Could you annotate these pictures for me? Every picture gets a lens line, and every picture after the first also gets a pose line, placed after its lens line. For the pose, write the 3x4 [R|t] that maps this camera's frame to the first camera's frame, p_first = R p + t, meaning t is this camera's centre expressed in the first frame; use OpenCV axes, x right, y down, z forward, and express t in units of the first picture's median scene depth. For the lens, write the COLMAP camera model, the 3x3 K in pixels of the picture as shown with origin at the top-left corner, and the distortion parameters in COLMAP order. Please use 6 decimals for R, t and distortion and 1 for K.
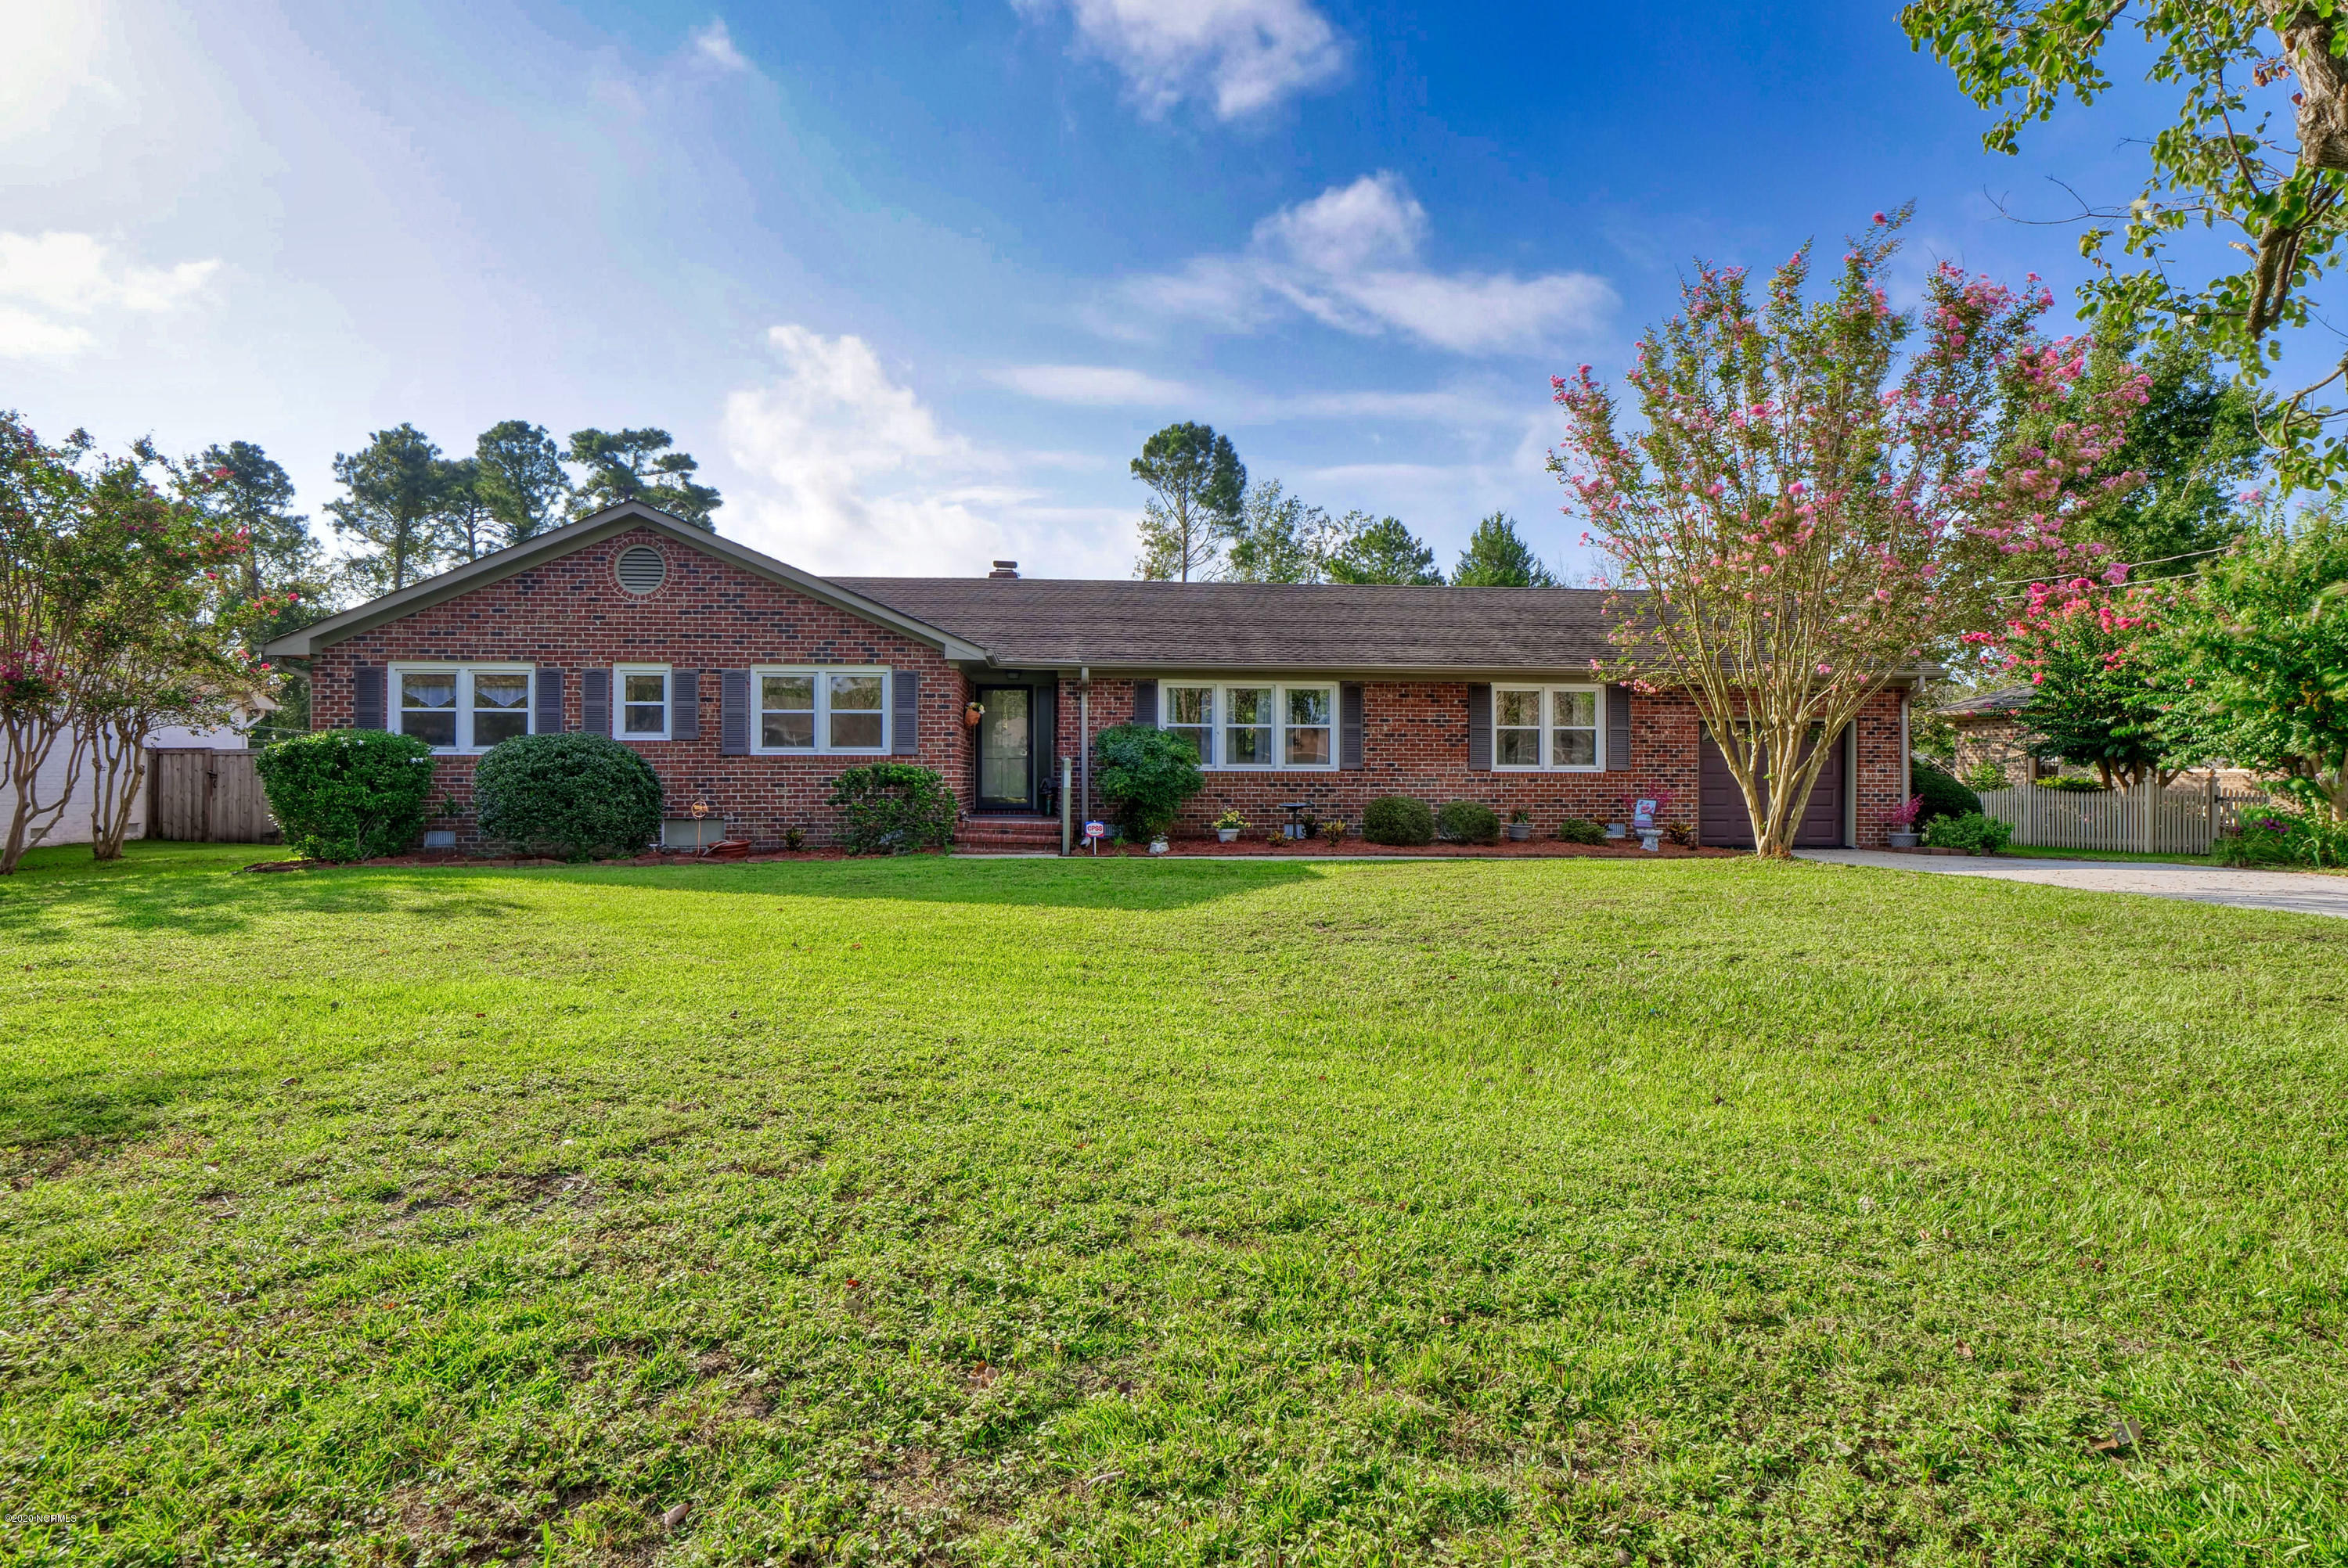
lens RADIAL K [[1229.4, 0, 1180.3], [0, 1229.4, 783.6], [0, 0, 1]] dist [-0.006886, -0.001012]
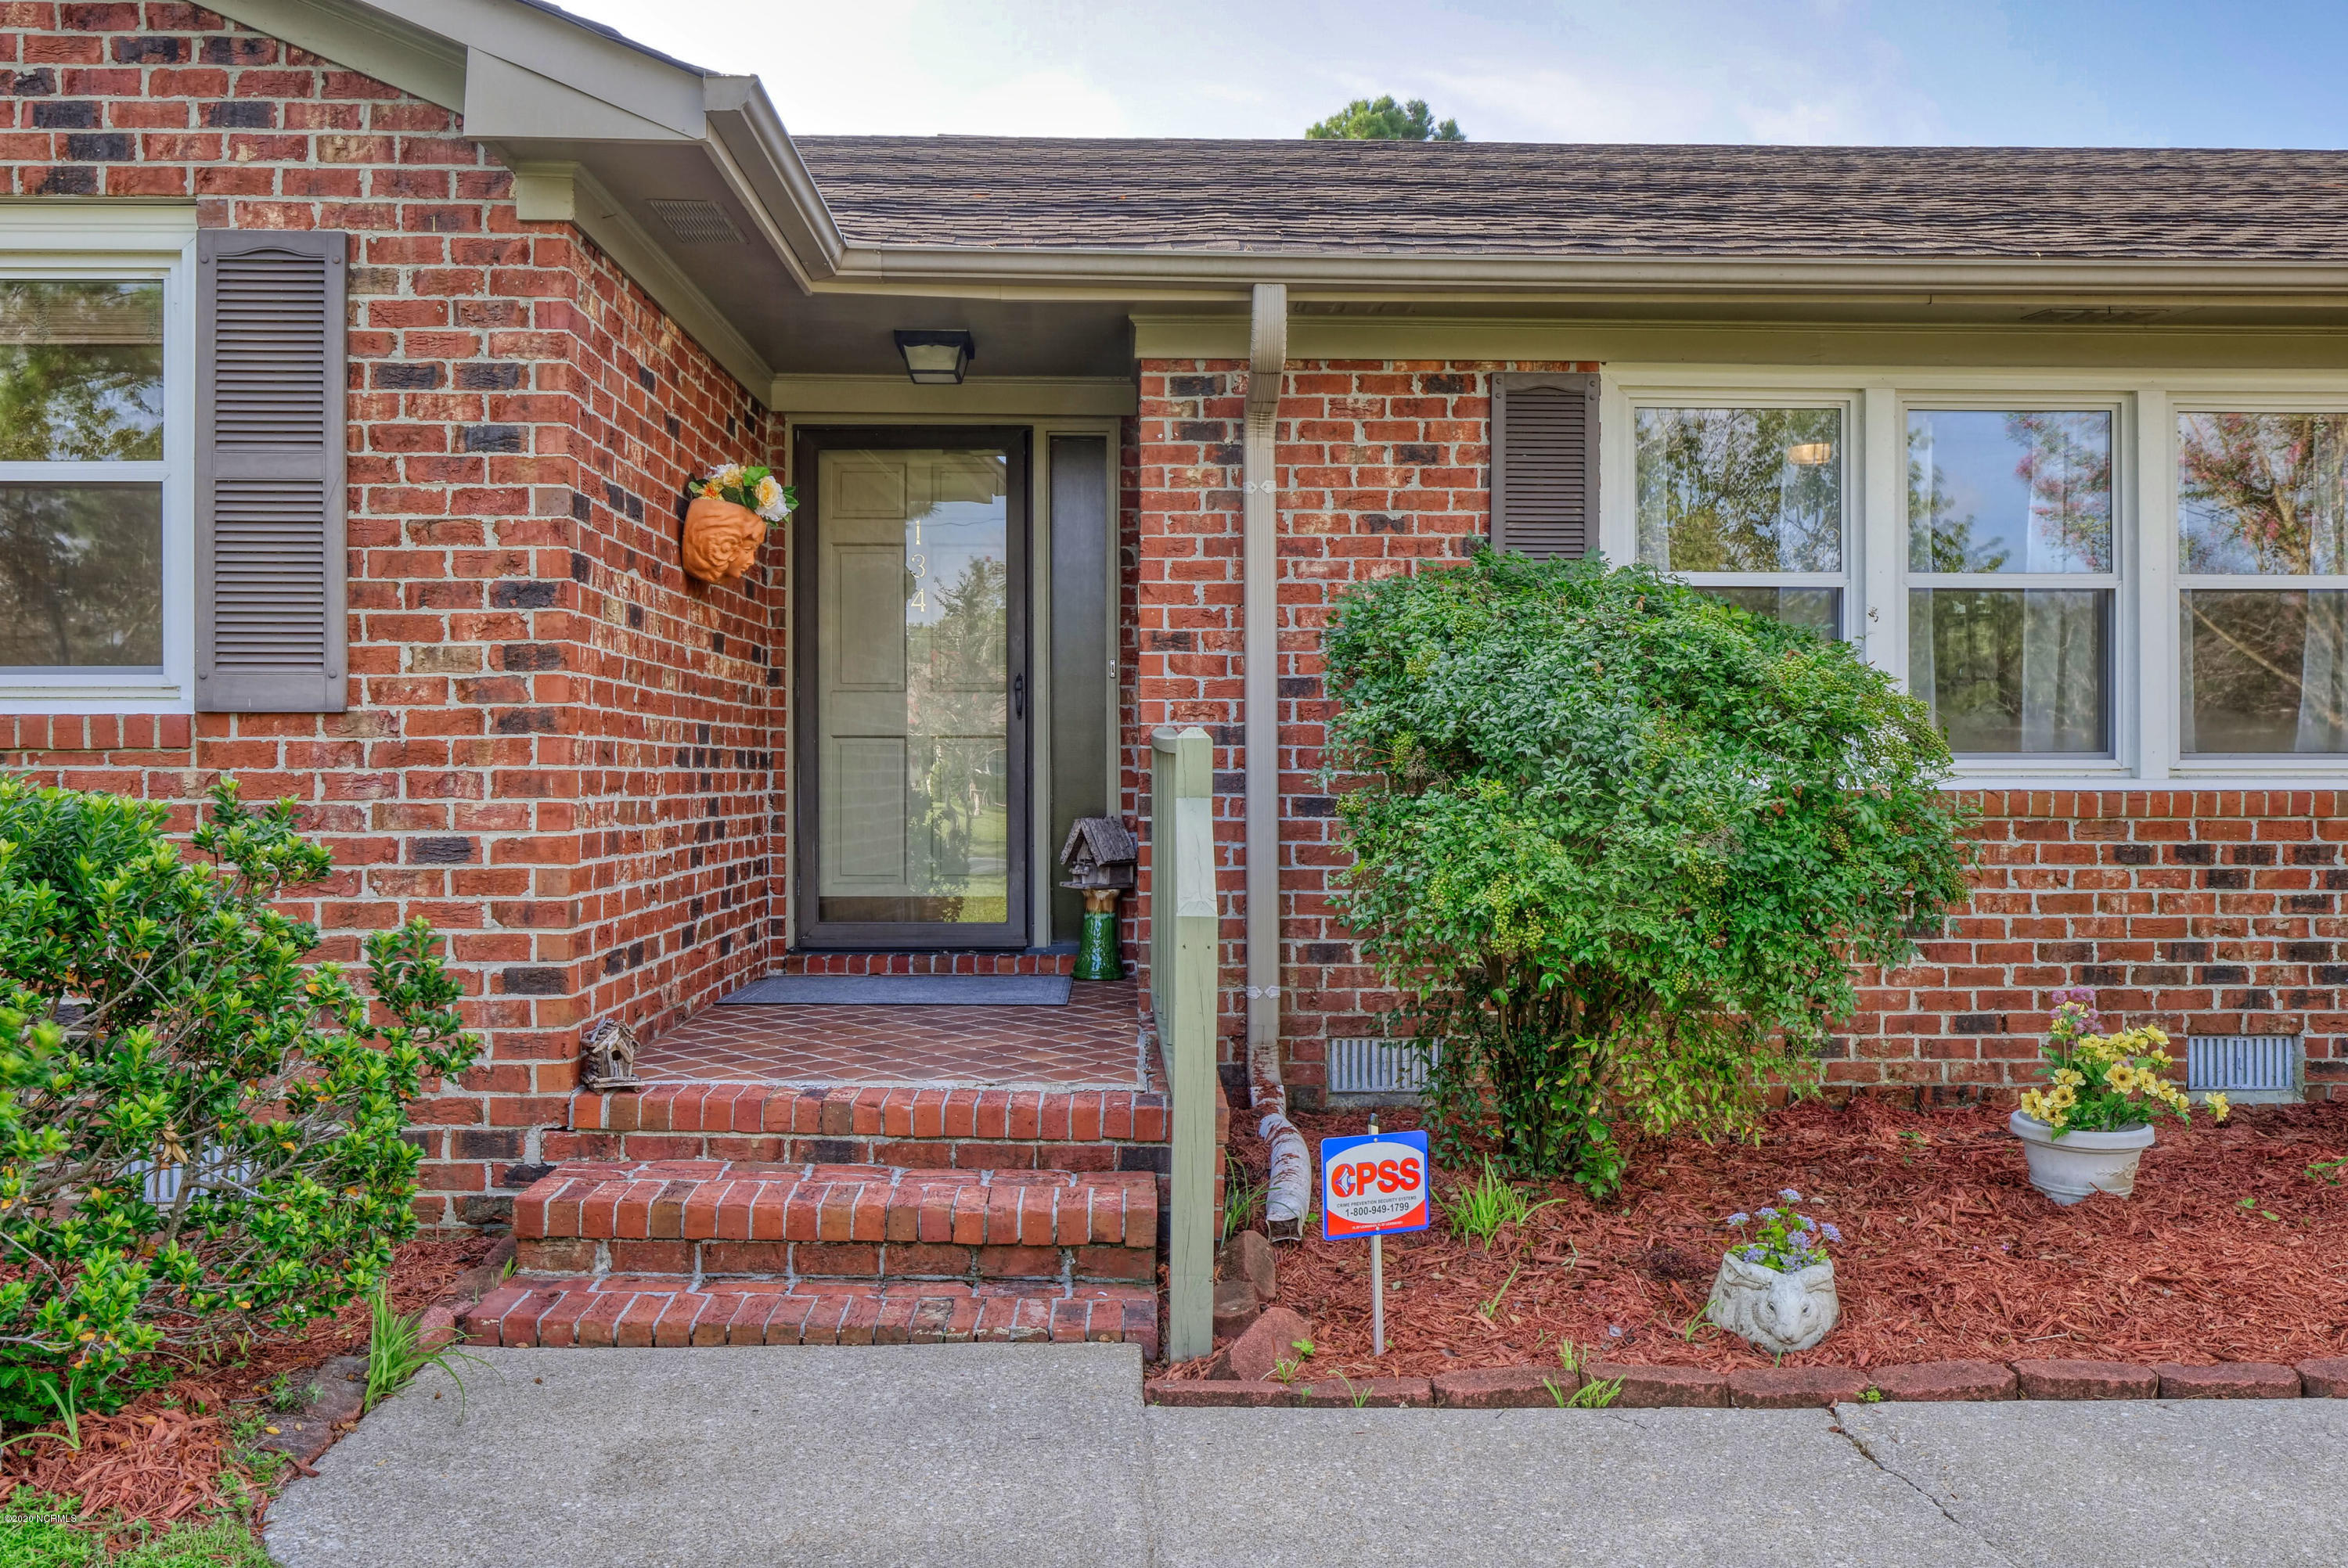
lens RADIAL K [[1835.2, 0, 1176.3], [0, 1835.2, 786.2], [0, 0, 1]] dist [-0.007820, -0.002273]
pose [[0.997031, -0.002205, -0.076972, -0.069265], [0.002448, 0.999992, 0.003057, -0.012611], [0.076964, -0.003237, 0.997029, 0.691429]]
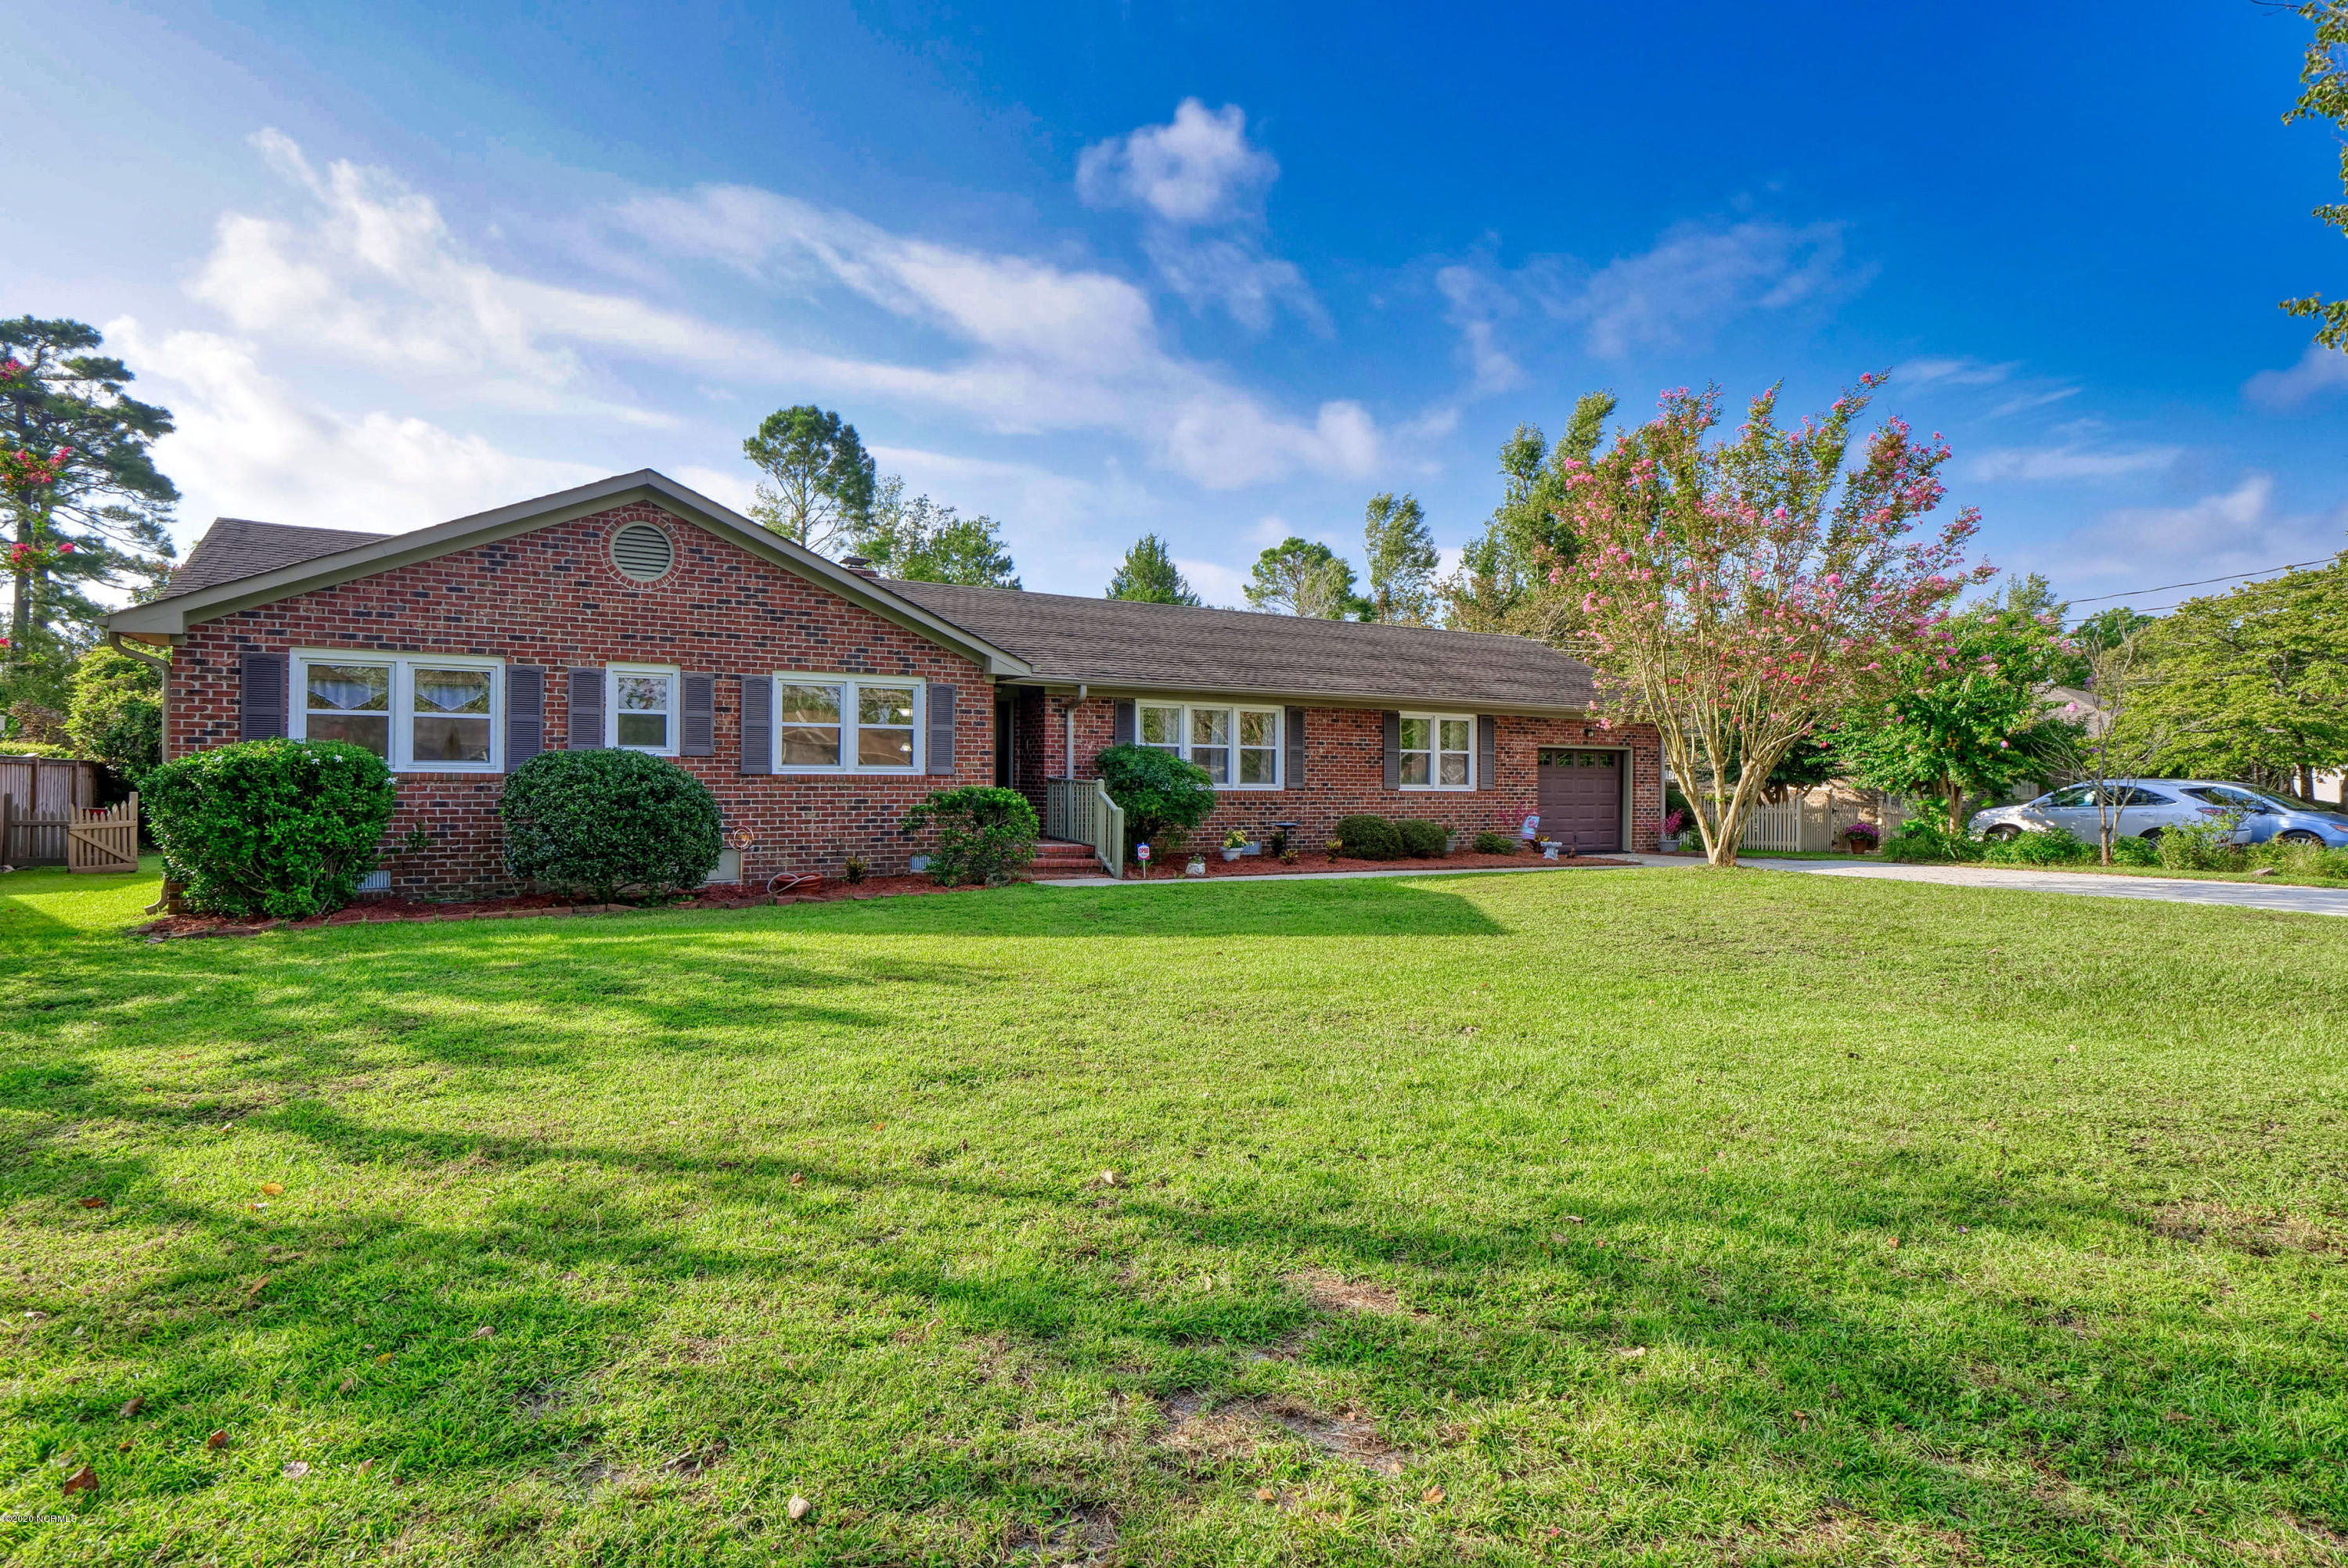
lens RADIAL K [[1229.4, 0, 1191.4], [0, 1229.4, 779.6], [0, 0, 1]] dist [-0.006886, -0.001012]
pose [[0.905781, 0.004806, 0.423718, -0.410456], [-0.003479, 0.999986, -0.003906, -0.015632], [-0.423731, 0.002064, 0.905786, 0.076670]]
